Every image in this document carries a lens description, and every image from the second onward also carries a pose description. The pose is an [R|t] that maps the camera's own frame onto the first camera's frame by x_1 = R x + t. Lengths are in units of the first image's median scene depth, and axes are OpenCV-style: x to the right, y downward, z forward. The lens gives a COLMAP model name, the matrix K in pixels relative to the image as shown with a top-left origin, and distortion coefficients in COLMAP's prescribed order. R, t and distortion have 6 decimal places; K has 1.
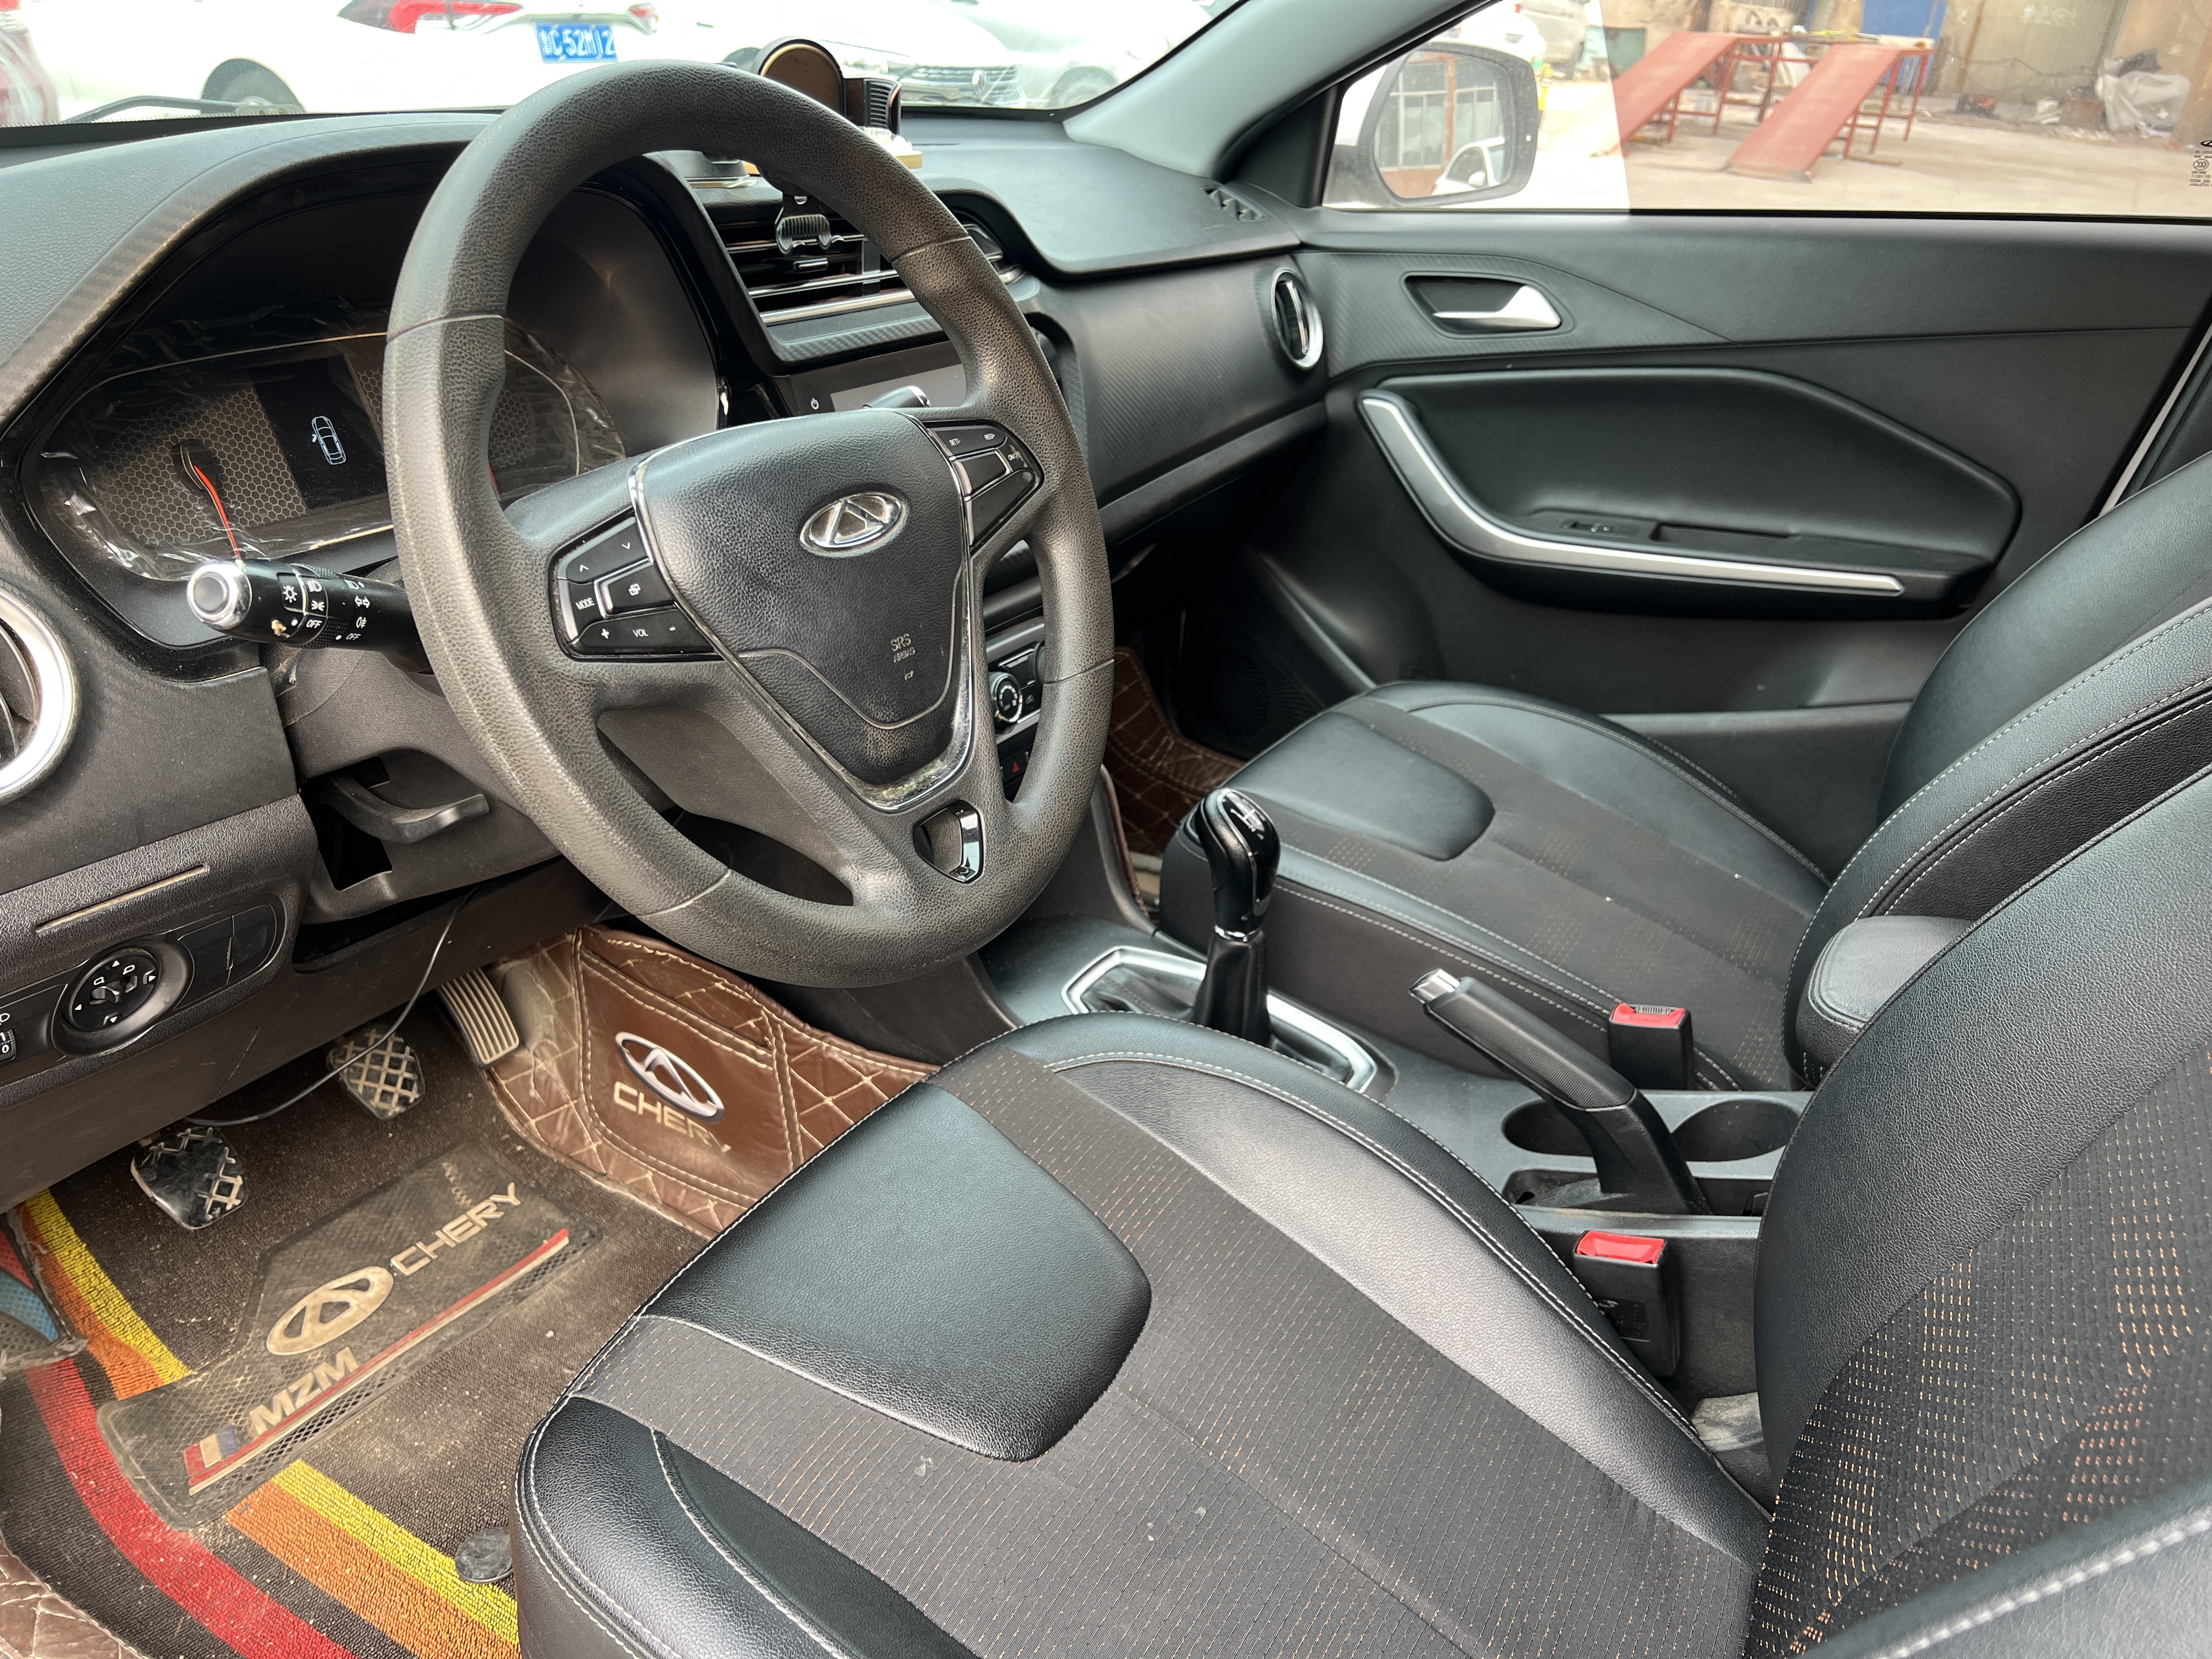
lens RADIAL K [[1698.0, 0, 1106.0], [0, 1698.0, 829.5], [0, 0, 1]] dist [0.043578, -0.063640]
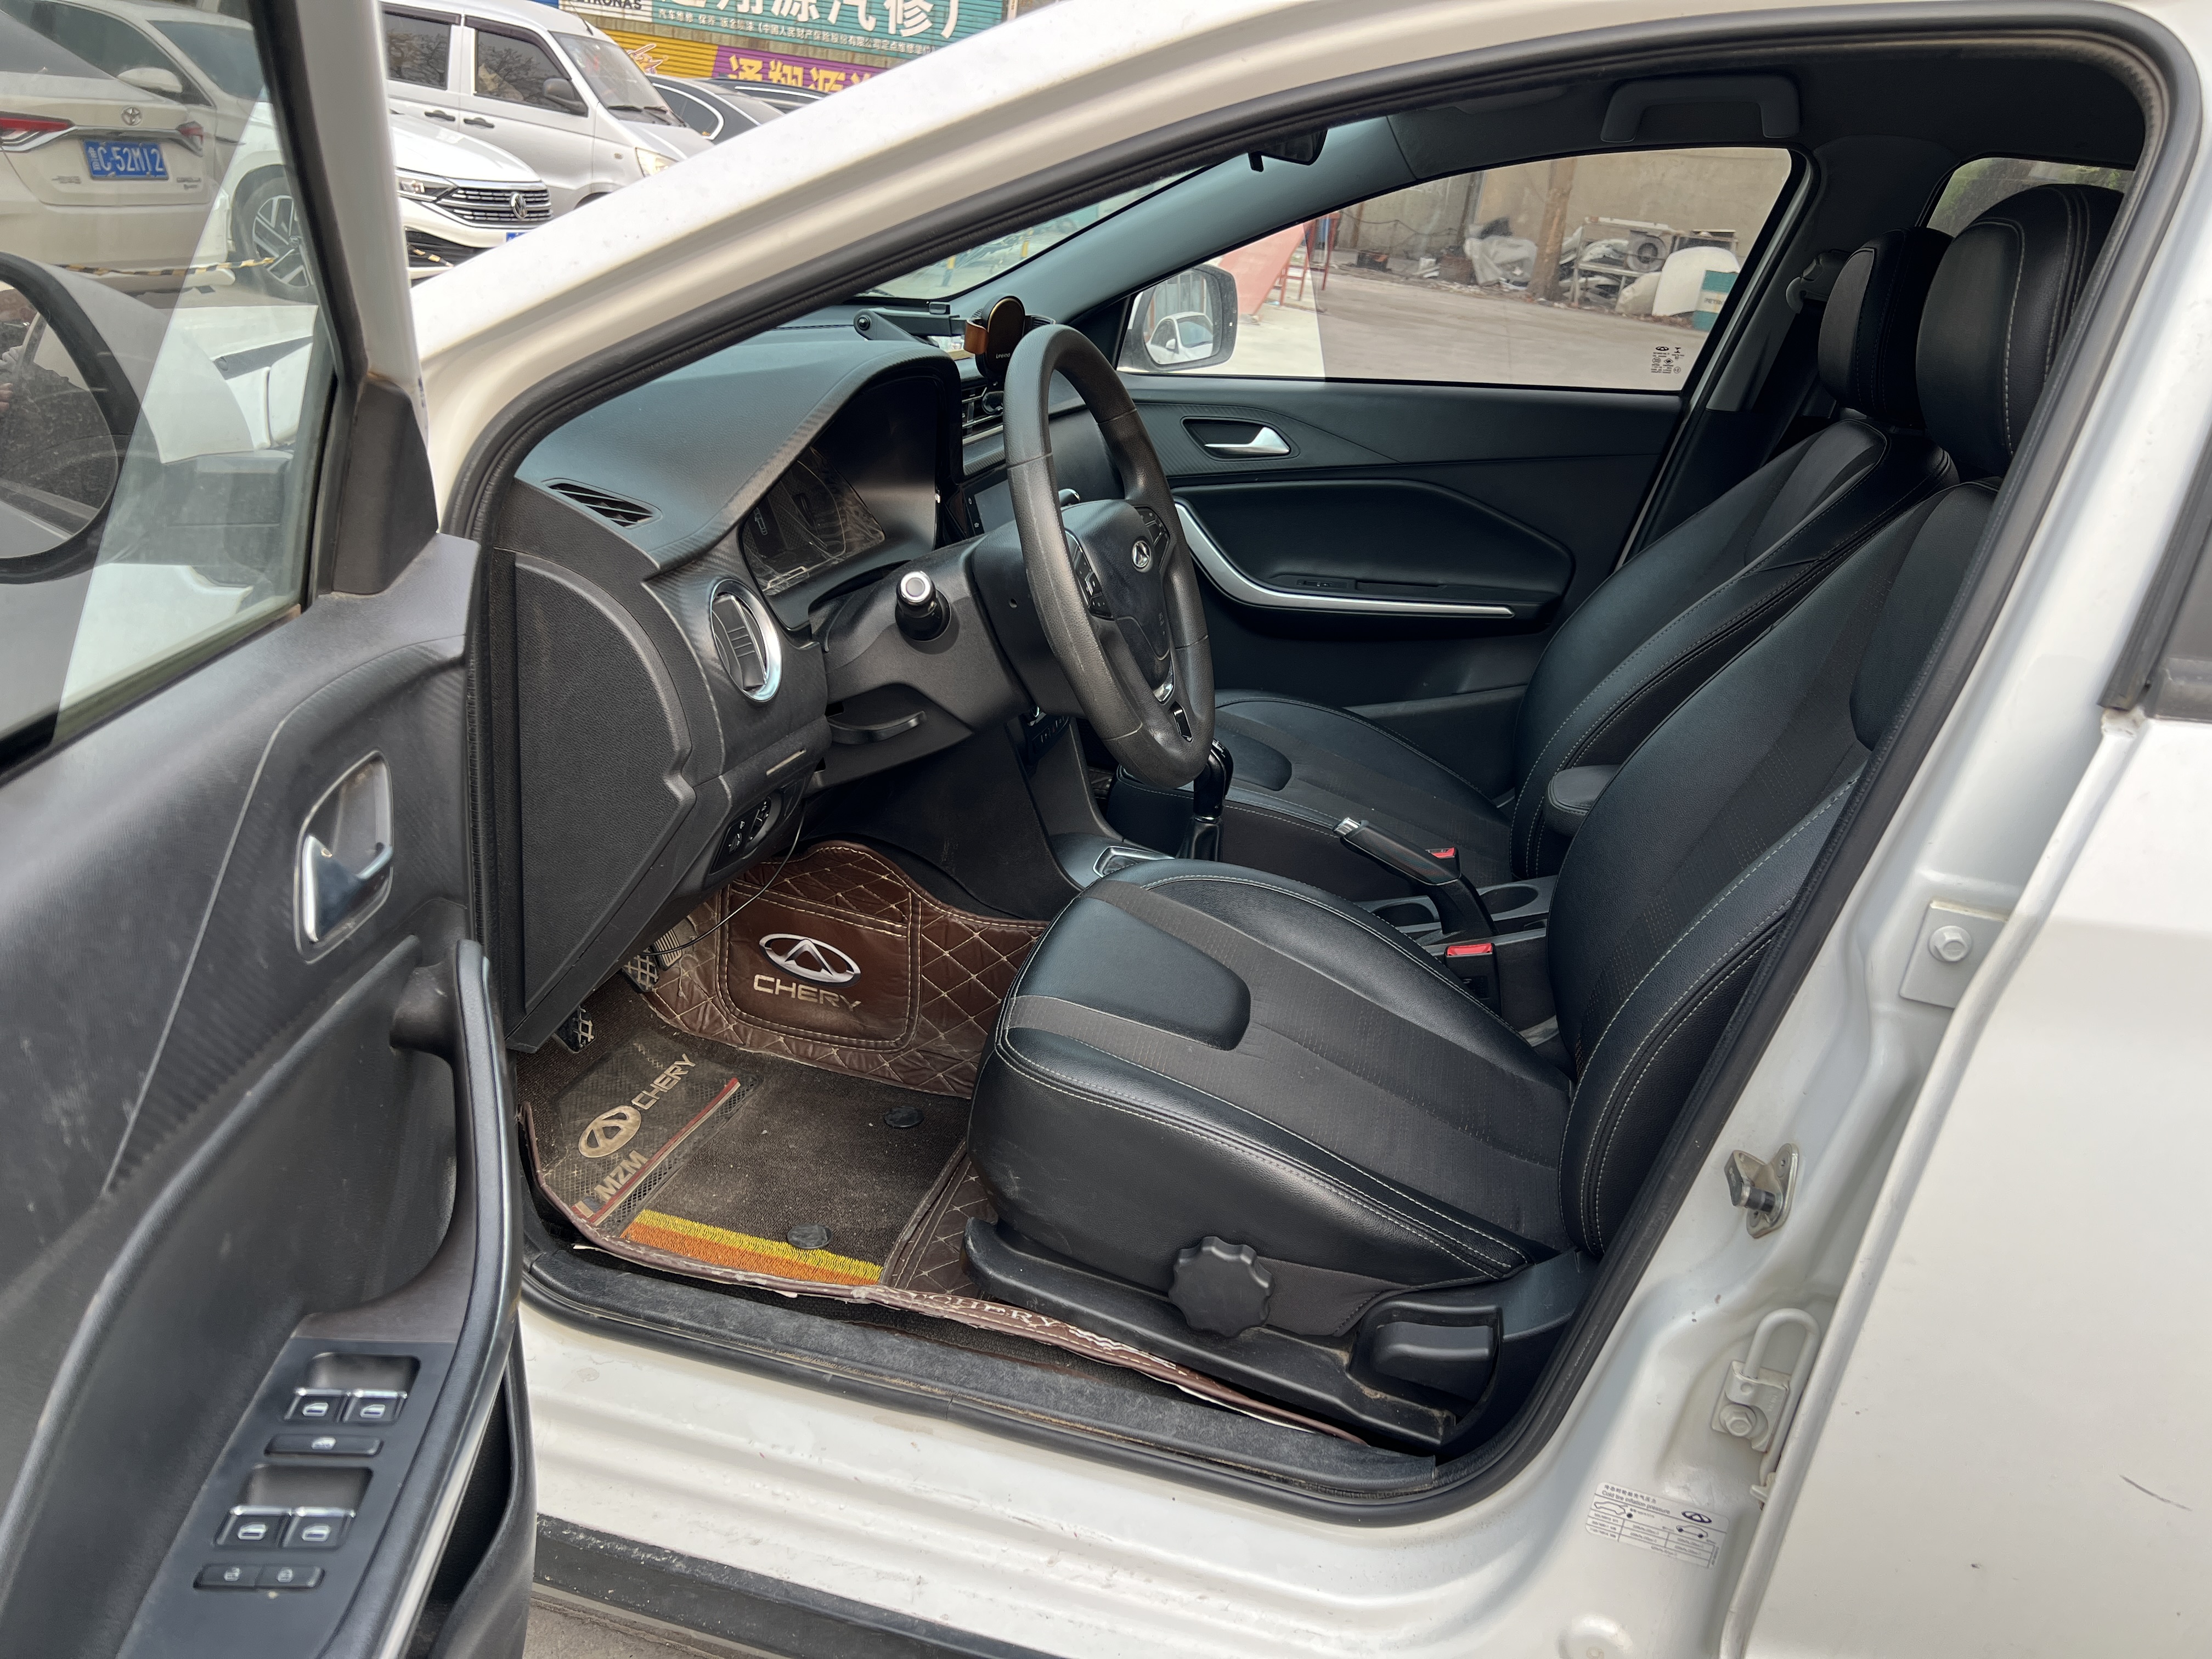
lens RADIAL K [[1698.0, 0, 1106.0], [0, 1698.0, 829.5], [0, 0, 1]] dist [0.043578, -0.063640]
pose [[0.954353, -0.060525, 0.292486, -0.392621], [0.078912, 0.995552, -0.051470, 0.116826], [-0.288070, 0.072201, 0.954884, -0.422905]]
